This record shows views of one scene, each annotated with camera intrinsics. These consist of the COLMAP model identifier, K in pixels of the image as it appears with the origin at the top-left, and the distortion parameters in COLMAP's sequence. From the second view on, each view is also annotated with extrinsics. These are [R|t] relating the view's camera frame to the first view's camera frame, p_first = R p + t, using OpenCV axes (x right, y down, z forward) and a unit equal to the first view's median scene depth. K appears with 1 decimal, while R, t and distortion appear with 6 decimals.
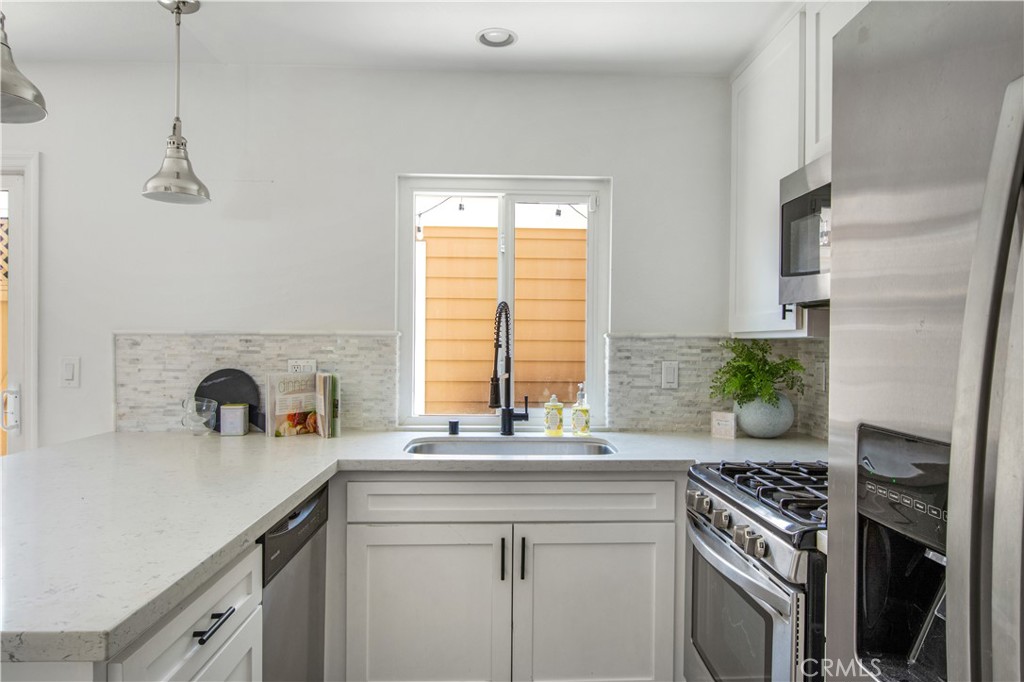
lens RADIAL K [[653.1, 0, 534.5], [0, 653.1, 343.6], [0, 0, 1]] dist [-0.021310, 0.000649]
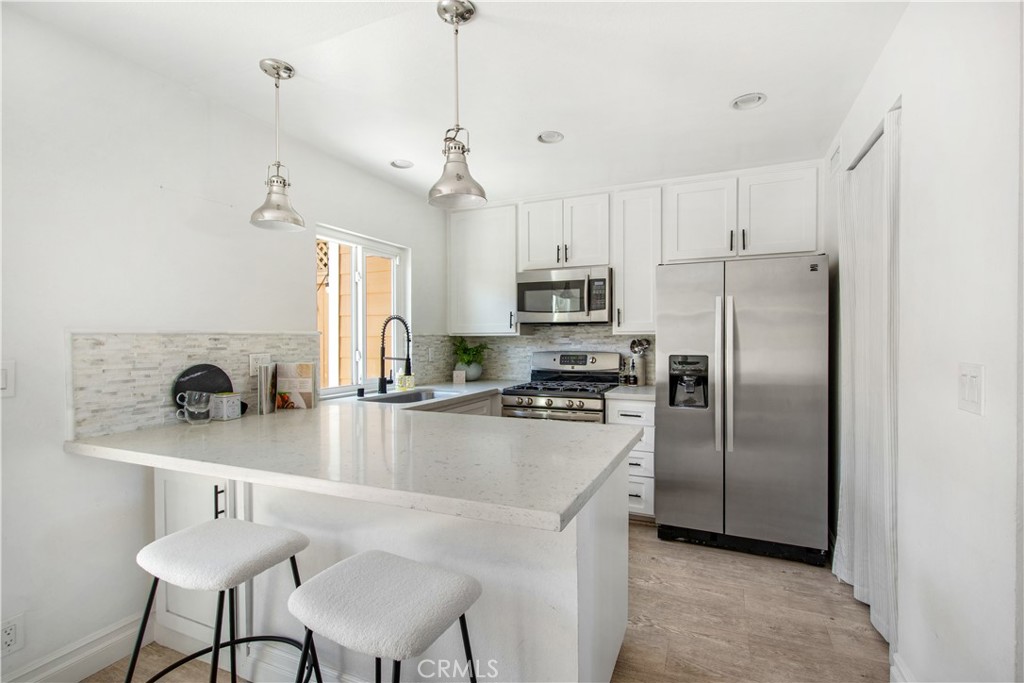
lens RADIAL K [[459.4, 0, 512.0], [0, 459.4, 341.5], [0, 0, 1]] dist [0.002004, -0.000022]
pose [[0.461600, -0.014208, 0.886975, -0.932006], [0.009303, 0.999894, 0.011175, -0.004722], [-0.887039, 0.003094, 0.461683, 0.150333]]
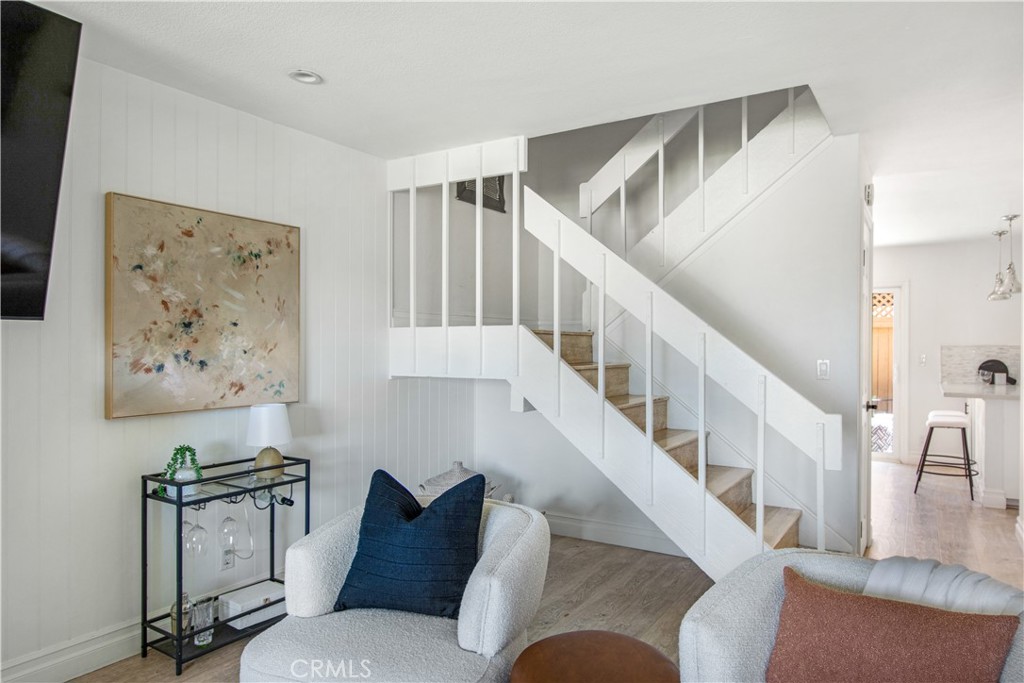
lens RADIAL K [[653.1, 0, 534.5], [0, 653.1, 344.1], [0, 0, 1]] dist [-0.021310, 0.000649]
pose [[0.824918, -0.000298, -0.565252, -0.521788], [-0.002616, 0.999987, -0.004345, -0.005475], [0.565246, 0.005063, 0.824907, -2.097837]]
